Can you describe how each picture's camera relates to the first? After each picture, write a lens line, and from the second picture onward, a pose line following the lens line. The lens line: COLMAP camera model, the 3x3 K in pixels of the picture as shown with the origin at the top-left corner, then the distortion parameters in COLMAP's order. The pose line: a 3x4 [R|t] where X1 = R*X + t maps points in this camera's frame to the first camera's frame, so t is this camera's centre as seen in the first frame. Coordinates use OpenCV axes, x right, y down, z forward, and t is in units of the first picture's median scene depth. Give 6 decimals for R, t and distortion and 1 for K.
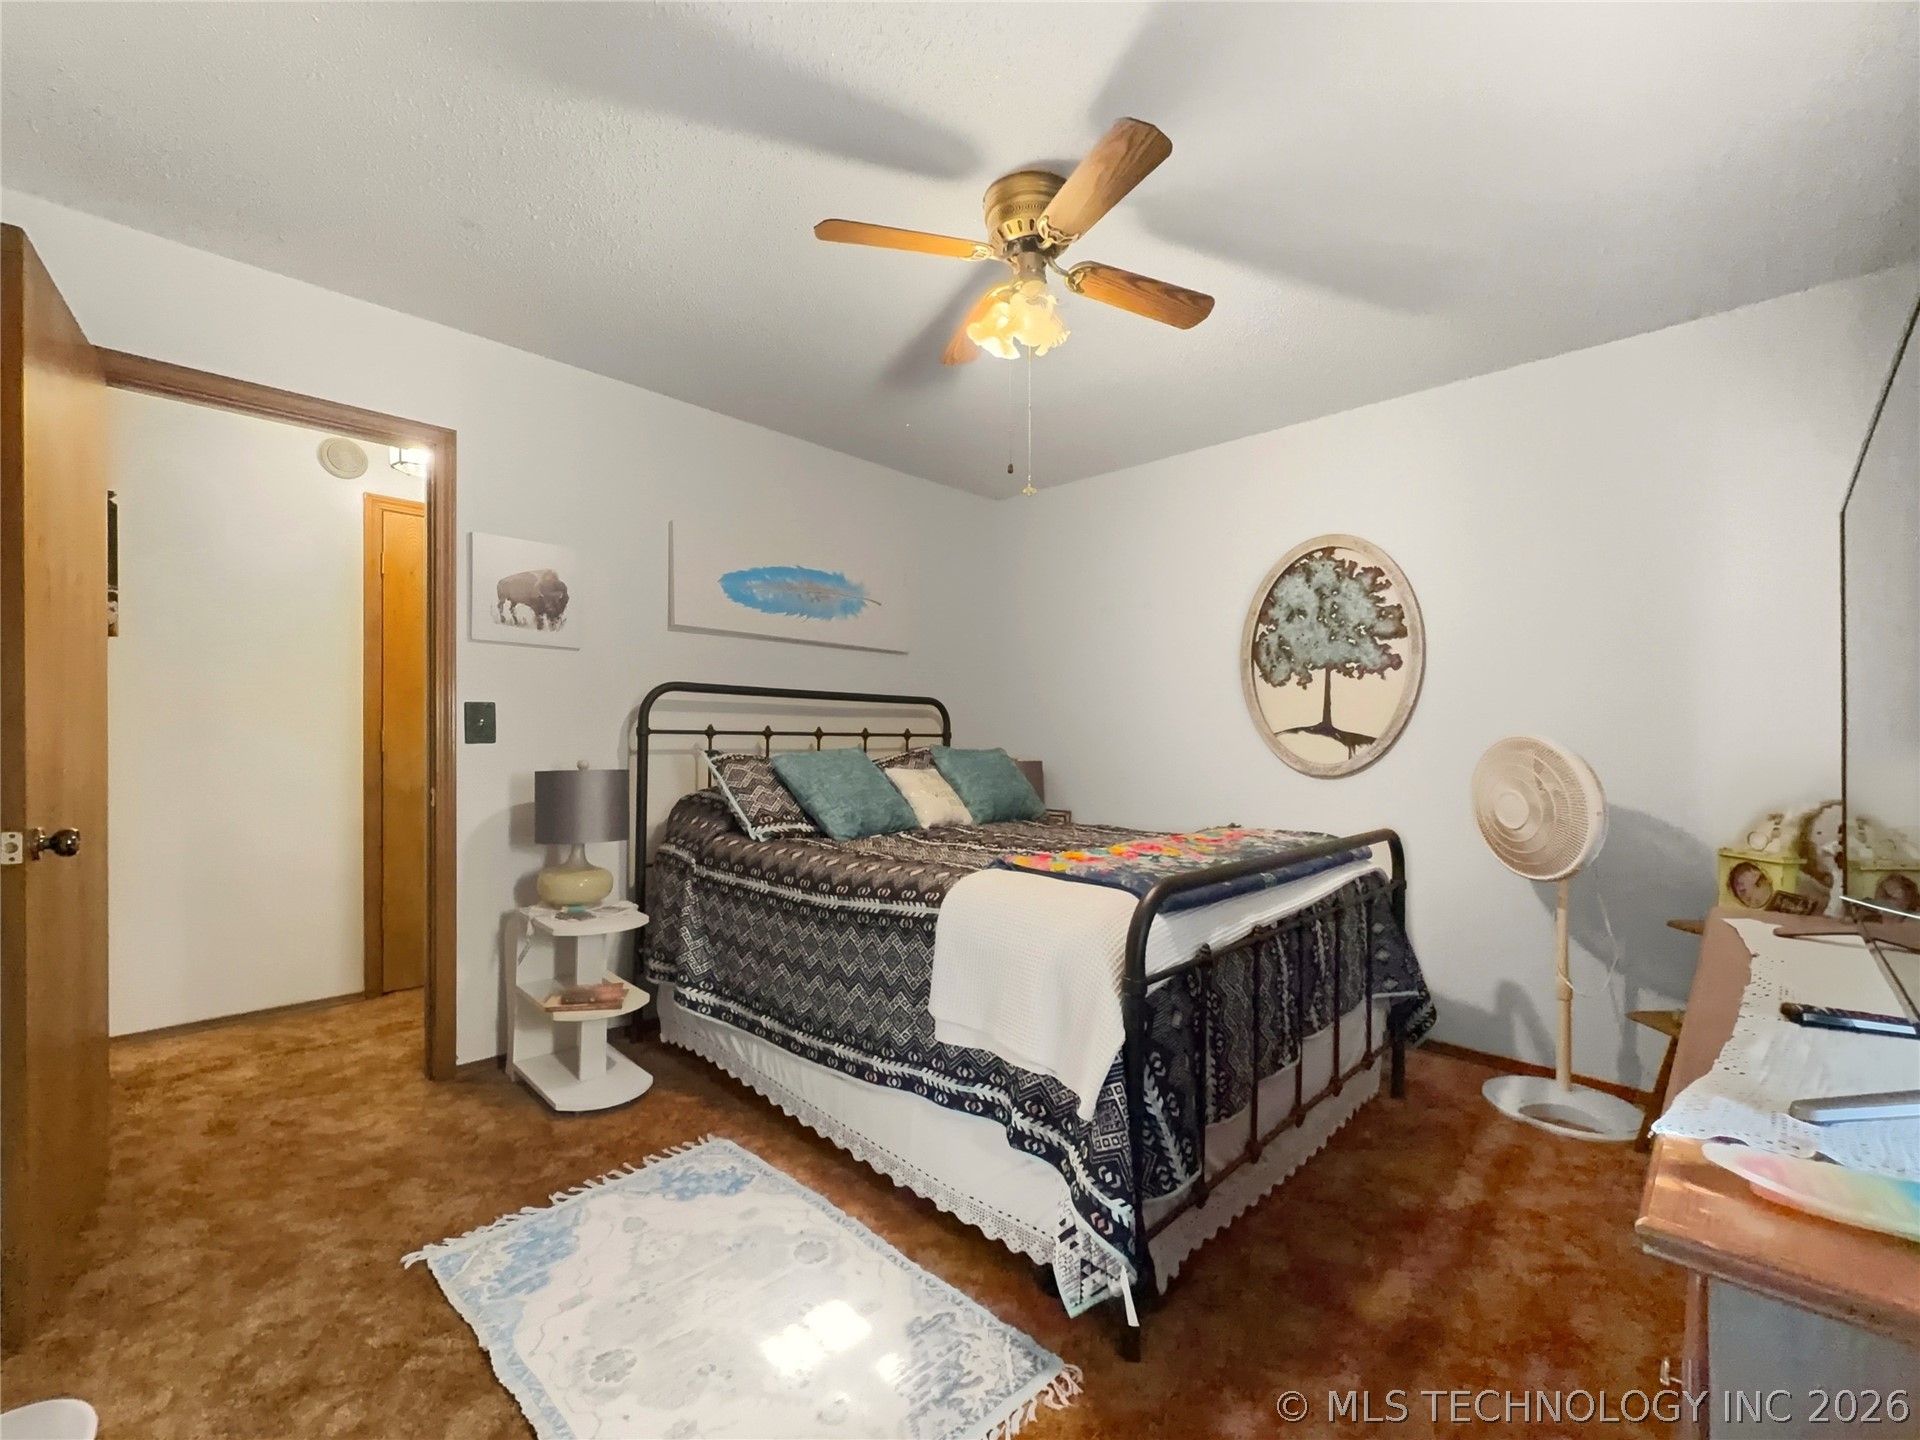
lens RADIAL K [[806.9, 0, 955.5], [0, 806.9, 733.5], [0, 0, 1]] dist [0.002095, 0.000815]
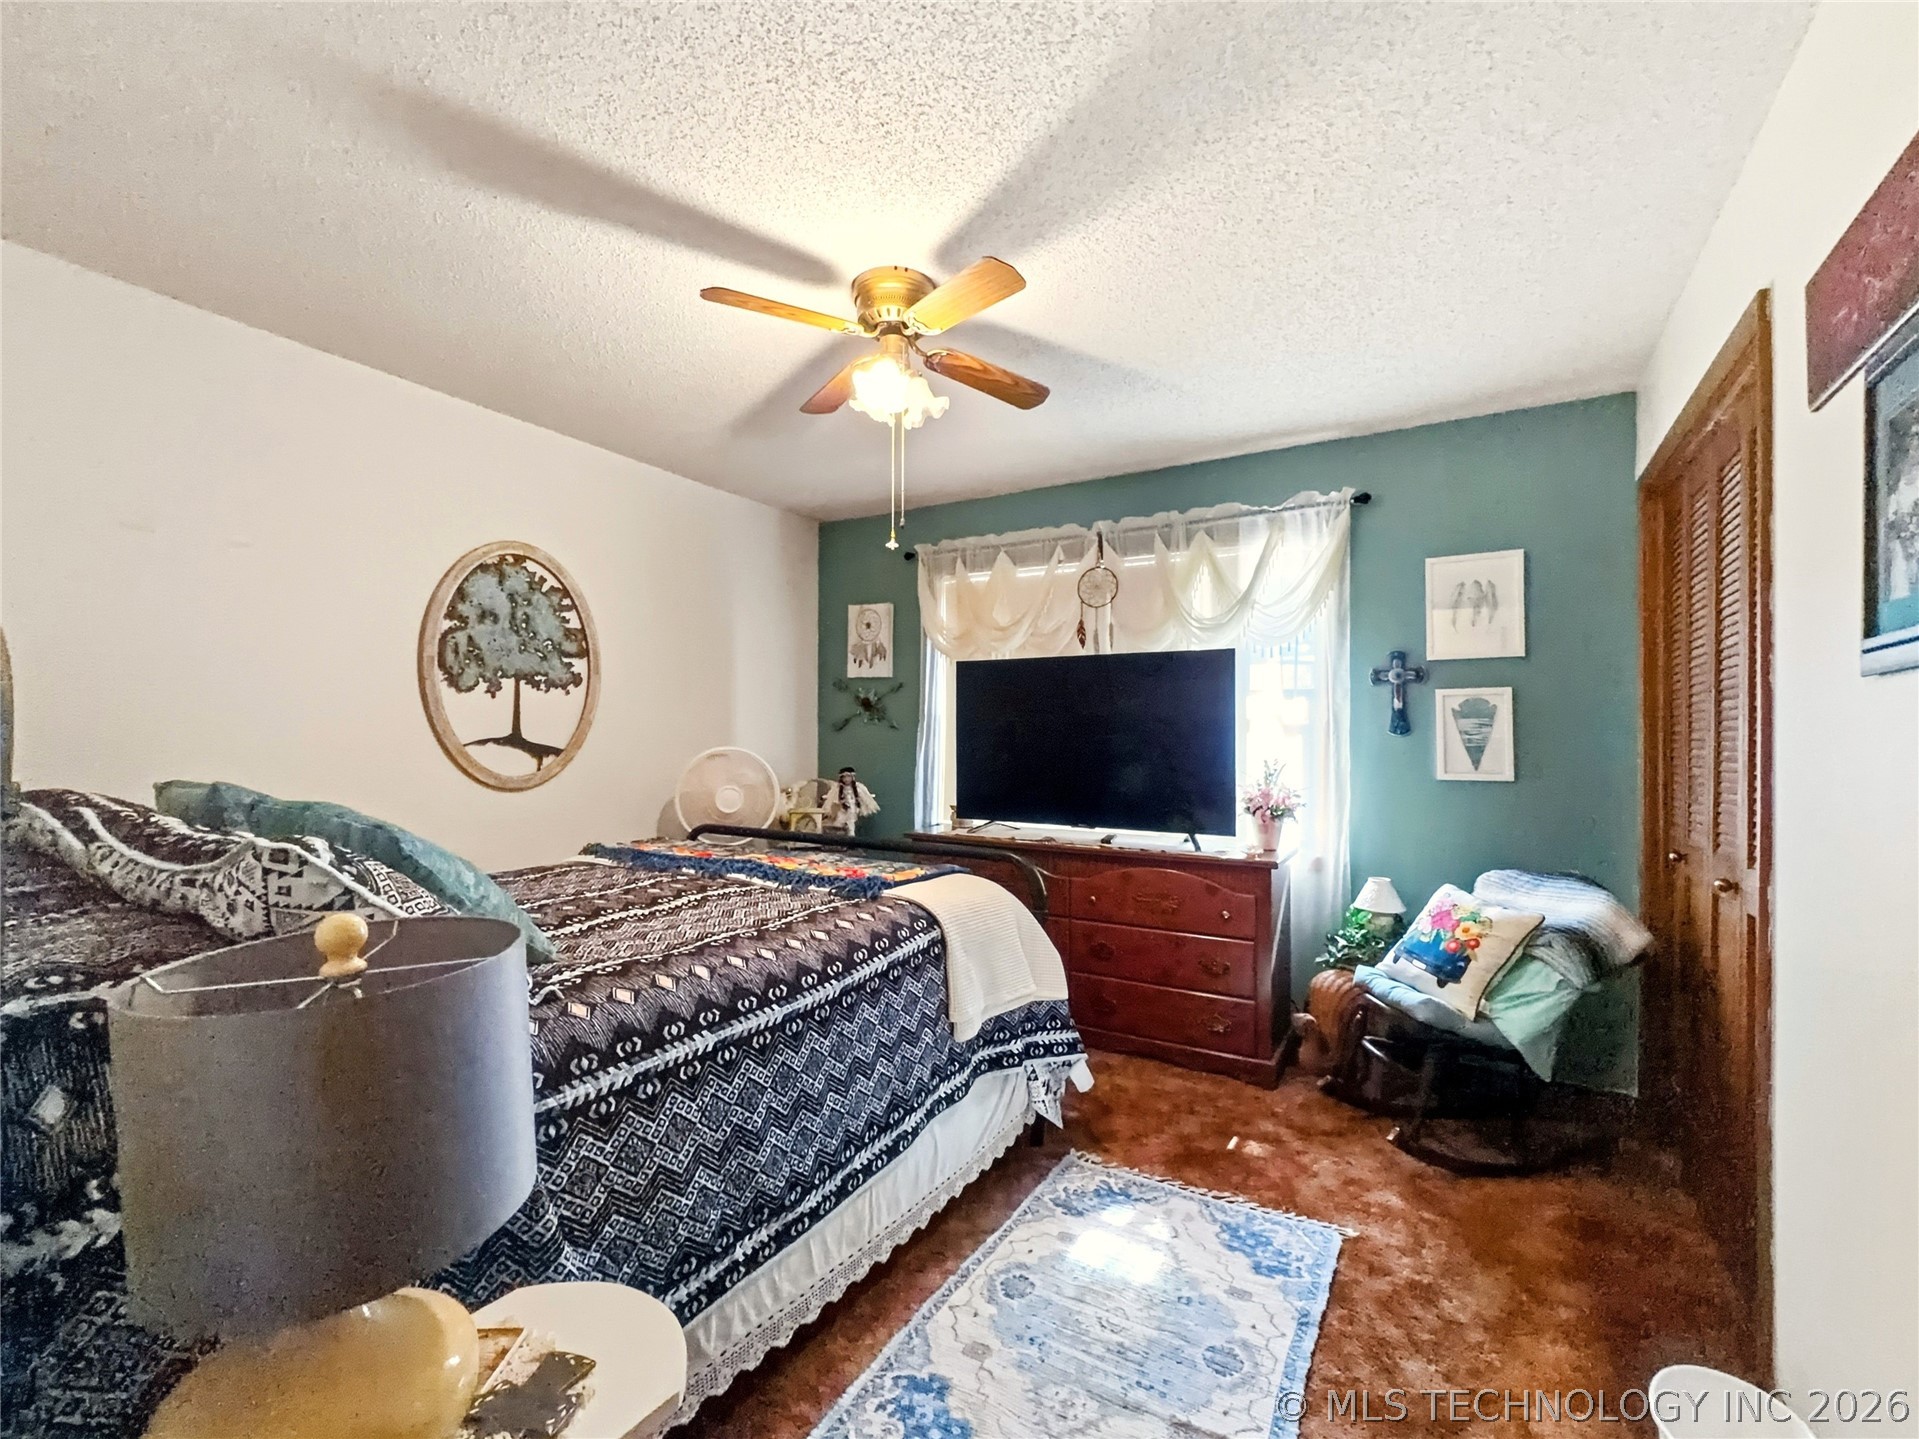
lens RADIAL K [[768.6, 0, 980.3], [0, 768.6, 731.7], [0, 0, 1]] dist [0.000914, 0.000098]
pose [[-0.207712, -0.000102, 0.978190, -0.573239], [-0.016653, 0.999855, -0.003432, -0.022542], [-0.978048, -0.017002, -0.207684, 0.652829]]
